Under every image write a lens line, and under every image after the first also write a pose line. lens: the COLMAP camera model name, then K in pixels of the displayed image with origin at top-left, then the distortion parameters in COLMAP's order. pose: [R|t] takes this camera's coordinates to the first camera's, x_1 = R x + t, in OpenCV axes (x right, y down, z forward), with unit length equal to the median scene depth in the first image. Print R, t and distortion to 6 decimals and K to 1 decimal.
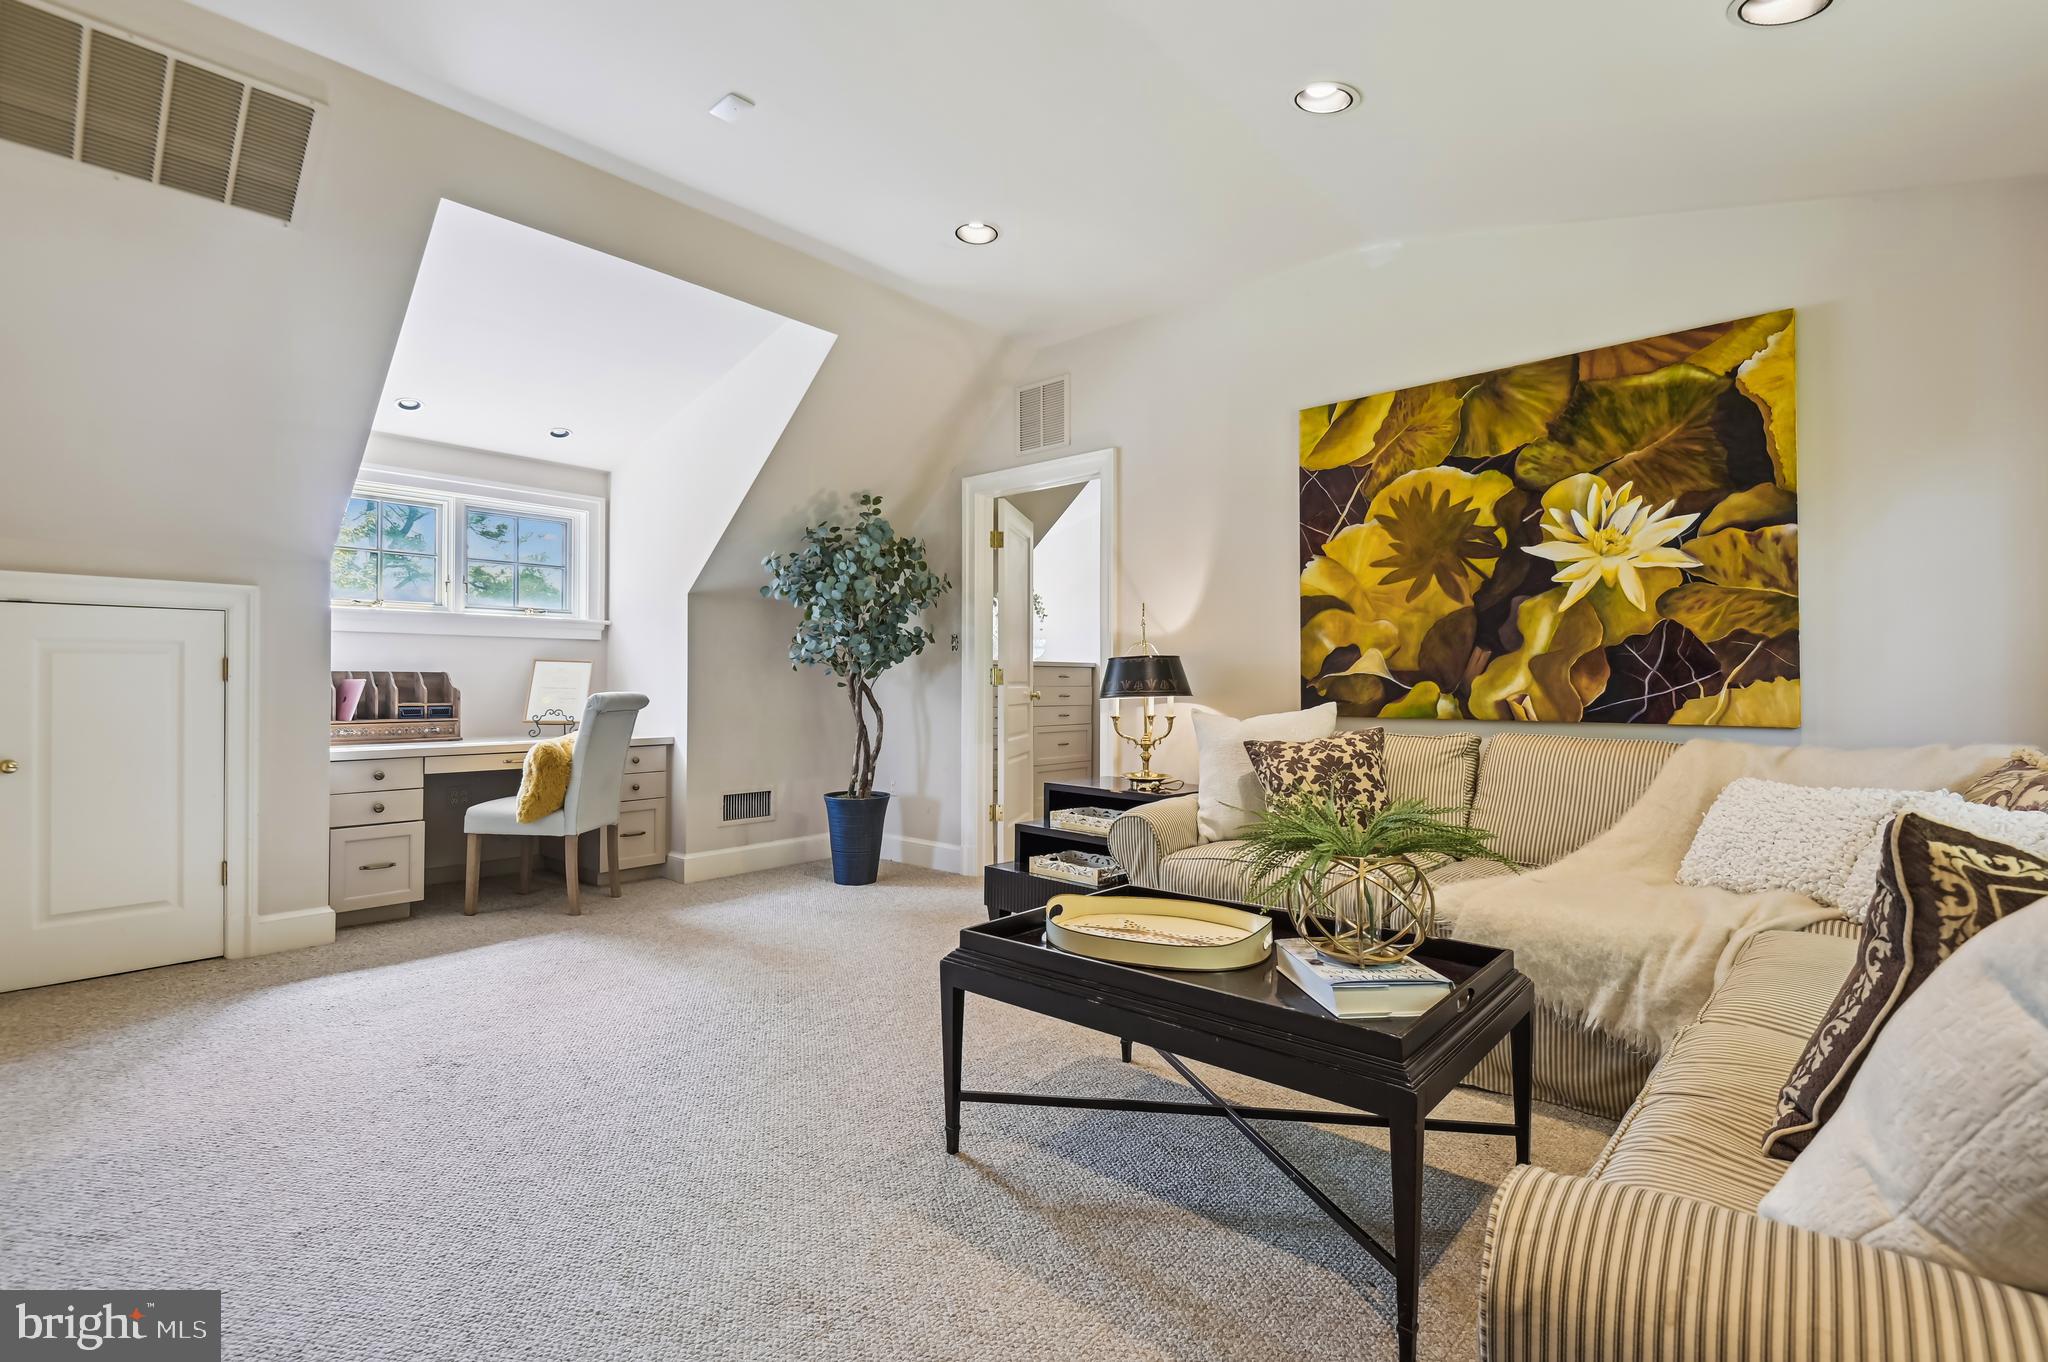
lens RADIAL K [[917.3, 0, 1010.4], [0, 917.3, 694.4], [0, 0, 1]] dist [0.002693, -0.017389]
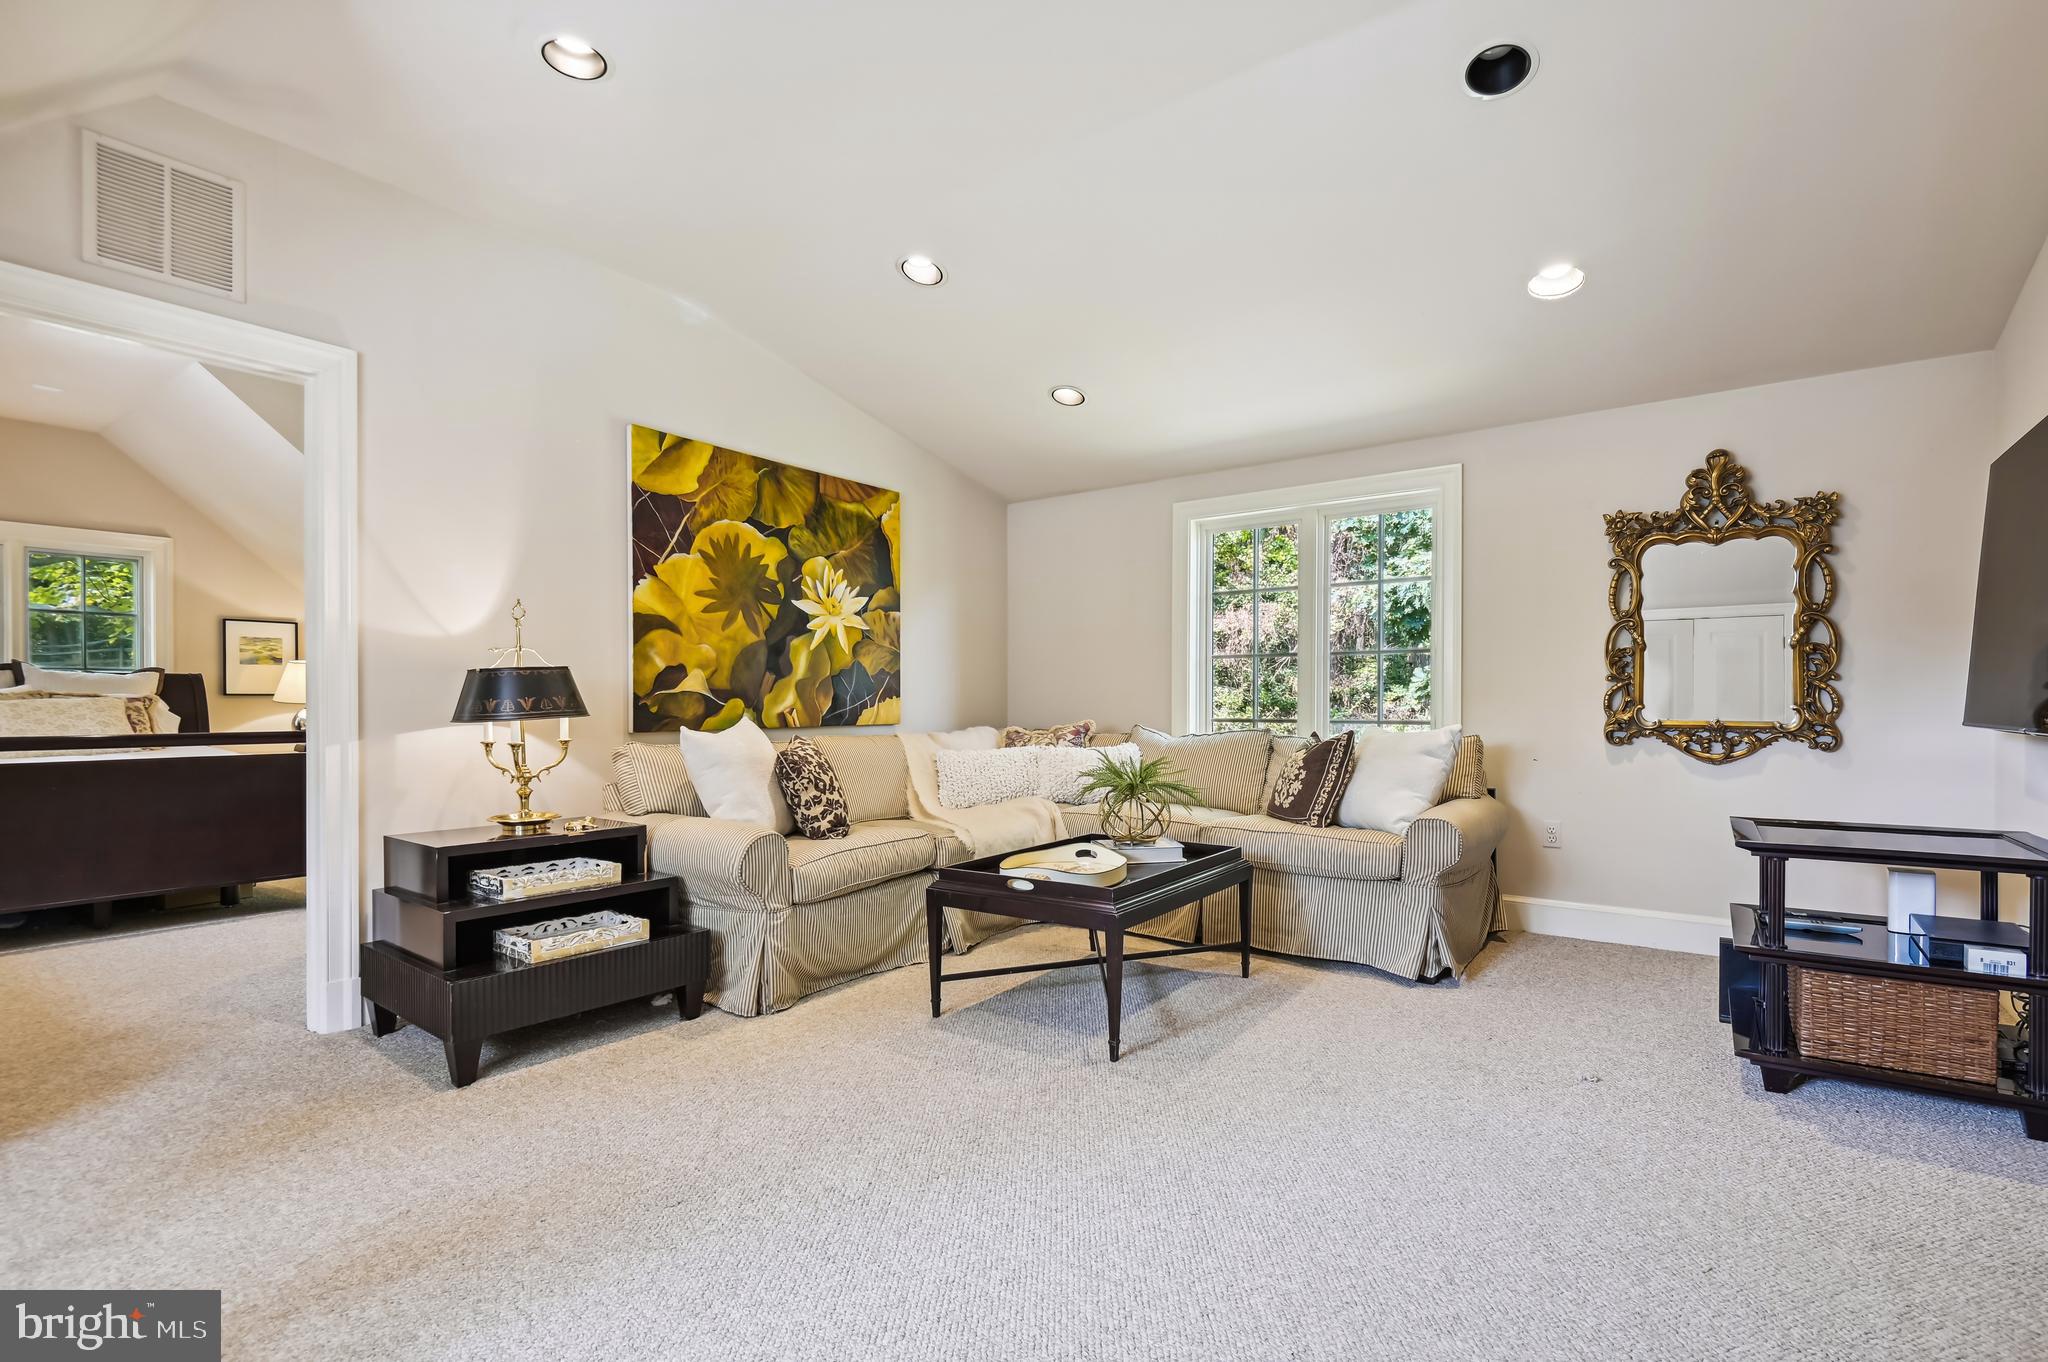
lens RADIAL K [[943.0, 0, 1039.1], [0, 943.0, 715.9], [0, 0, 1]] dist [0.003663, -0.012513]
pose [[-0.128508, -0.023562, 0.991429, -0.849668], [0.004538, 0.999693, 0.024346, -0.020025], [-0.991698, 0.007628, -0.128362, 0.783802]]
